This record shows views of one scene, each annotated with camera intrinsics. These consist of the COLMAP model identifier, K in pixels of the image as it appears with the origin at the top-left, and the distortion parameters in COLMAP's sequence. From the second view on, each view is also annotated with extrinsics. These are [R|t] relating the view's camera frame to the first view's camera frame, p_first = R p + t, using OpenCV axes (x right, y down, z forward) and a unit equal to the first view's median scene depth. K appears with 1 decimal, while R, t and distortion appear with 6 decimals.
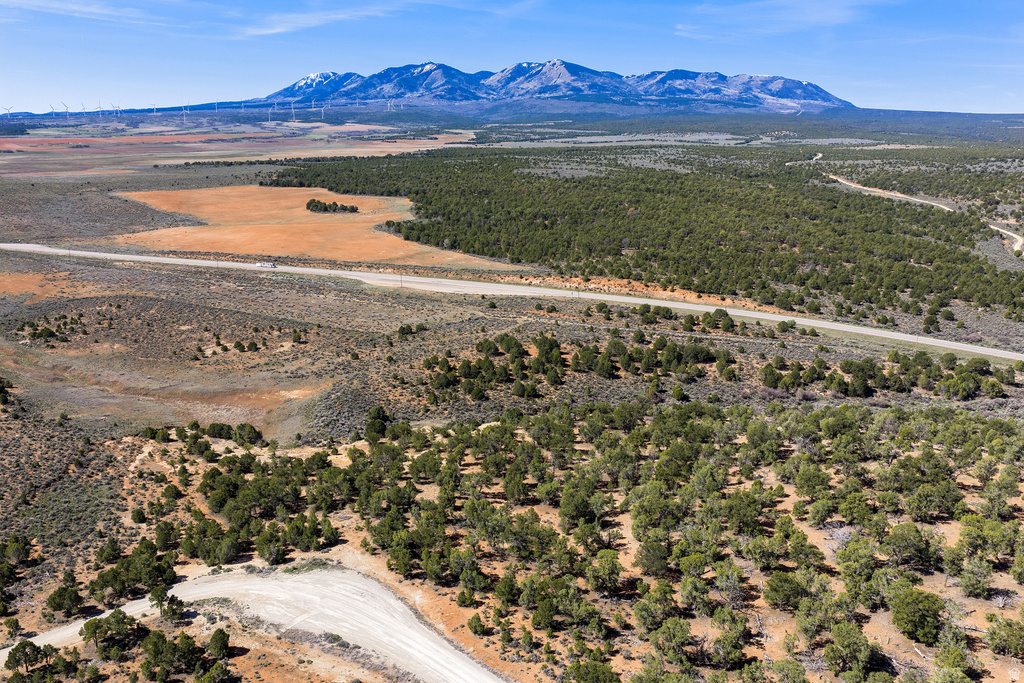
lens RADIAL K [[846.2, 0, 507.4], [0, 846.2, 345.5], [0, 0, 1]] dist [0.015923, -0.027110]
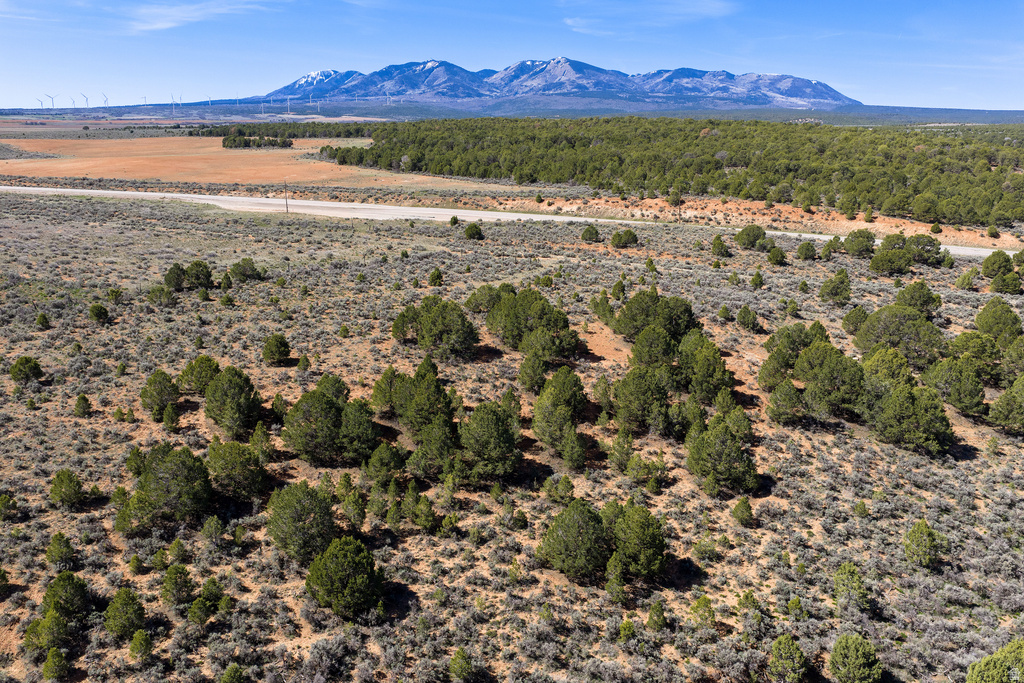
lens RADIAL K [[846.2, 0, 513.1], [0, 846.2, 344.9], [0, 0, 1]] dist [0.015923, -0.027110]
pose [[0.999981, 0.004558, 0.004106, -0.000509], [-0.004541, 0.999981, -0.004166, 0.005125], [-0.004125, 0.004147, 0.999983, 0.438474]]
